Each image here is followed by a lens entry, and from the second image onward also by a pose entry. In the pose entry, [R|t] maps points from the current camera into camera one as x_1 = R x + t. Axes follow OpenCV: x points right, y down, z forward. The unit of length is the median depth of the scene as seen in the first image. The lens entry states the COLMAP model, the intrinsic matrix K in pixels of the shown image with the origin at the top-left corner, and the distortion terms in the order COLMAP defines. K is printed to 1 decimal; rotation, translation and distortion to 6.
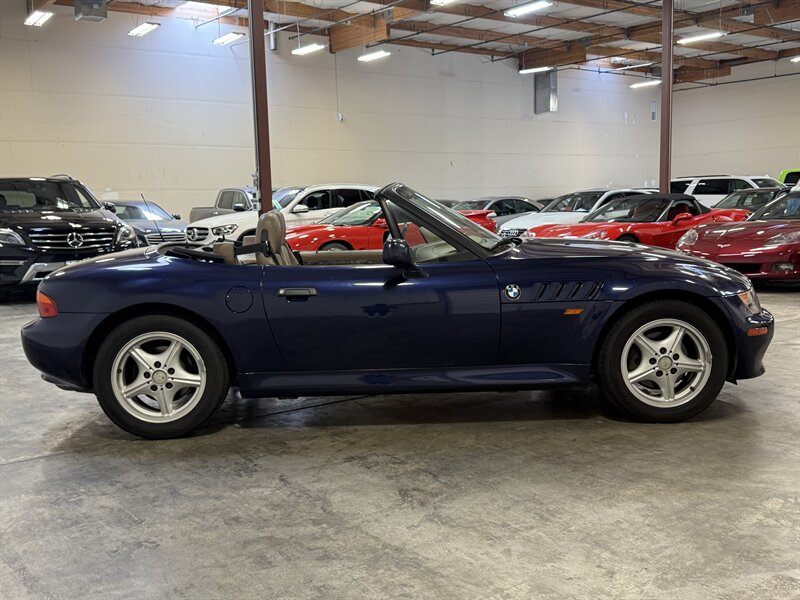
lens RADIAL K [[793.8, 0, 408.1], [0, 793.8, 299.4], [0, 0, 1]] dist [0.168514, -0.303185]
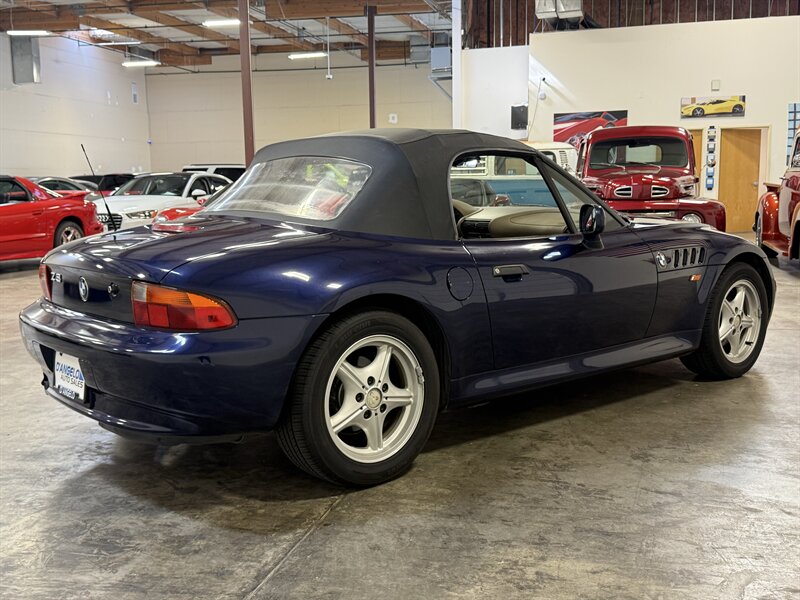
lens RADIAL K [[828.4, 0, 390.9], [0, 828.4, 298.5], [0, 0, 1]] dist [0.180425, -0.417103]
pose [[0.790649, -0.066557, 0.608641, -0.727195], [0.063518, 0.997627, 0.026582, -0.010258], [-0.608966, 0.017643, 0.793000, 0.396654]]
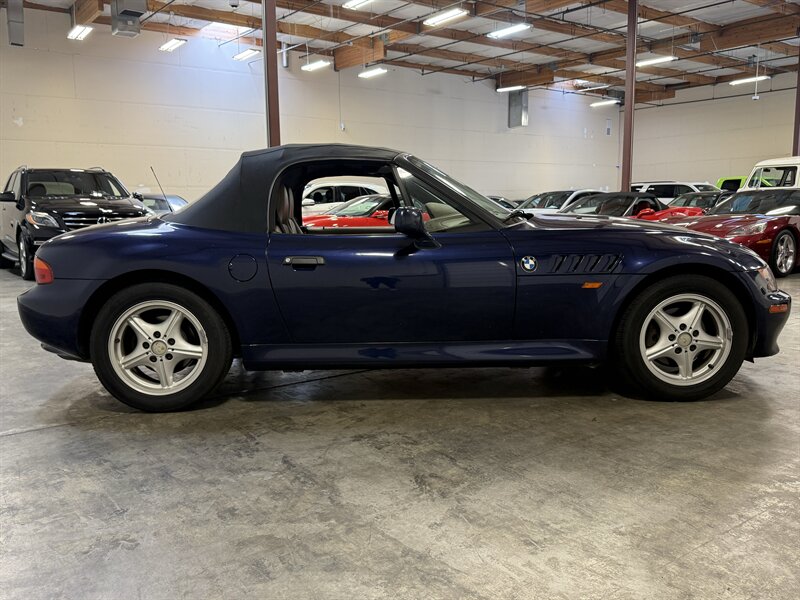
lens RADIAL K [[659.1, 0, 400.0], [0, 659.1, 300.0], [0, 0, 1]] dist [0.137473, -0.228972]
pose [[0.999902, 0.012628, 0.006025, -0.027475], [-0.012750, 0.999705, 0.020669, 0.019373], [-0.005763, -0.020744, 0.999768, 0.201234]]
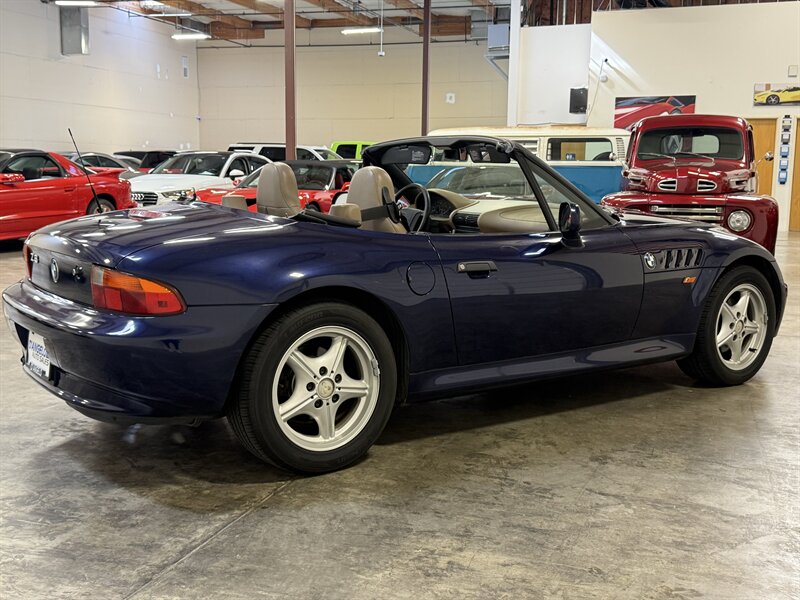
lens RADIAL K [[876.4, 0, 386.3], [0, 876.4, 299.0], [0, 0, 1]] dist [0.186041, -0.443671]
pose [[0.834689, -0.044420, 0.548928, -0.683676], [0.029235, 0.998910, 0.036379, -0.010974], [-0.549946, -0.014317, 0.835078, 0.301705]]
